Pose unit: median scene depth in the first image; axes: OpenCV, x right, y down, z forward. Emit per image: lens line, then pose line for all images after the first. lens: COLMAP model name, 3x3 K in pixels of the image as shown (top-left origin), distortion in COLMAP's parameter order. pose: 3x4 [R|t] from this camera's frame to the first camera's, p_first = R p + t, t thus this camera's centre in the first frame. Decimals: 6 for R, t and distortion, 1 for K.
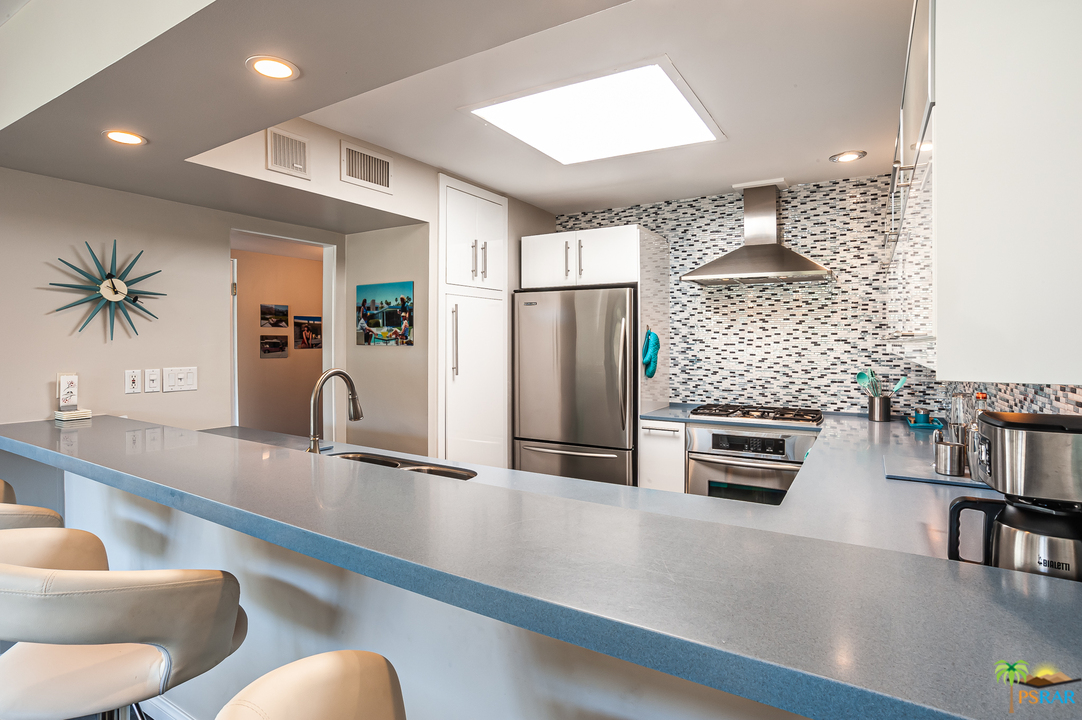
lens RADIAL K [[587.3, 0, 541.0], [0, 587.3, 360.0], [0, 0, 1]] dist [0.000481, 0.063147]
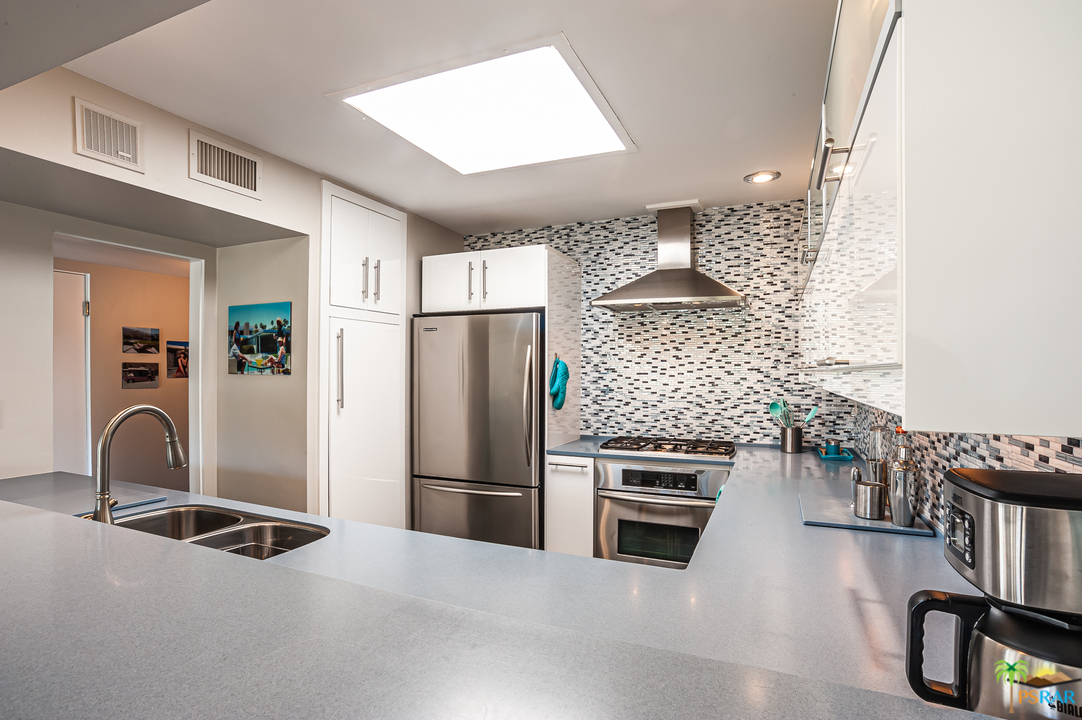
lens RADIAL K [[526.3, 0, 541.3], [0, 526.3, 396.5], [0, 0, 1]] dist [0.044885, 0.000311]
pose [[0.995472, -0.004215, 0.094958, 0.076918], [0.002438, 0.999820, 0.018817, -0.006086], [-0.095020, -0.018500, 0.995303, 0.164246]]
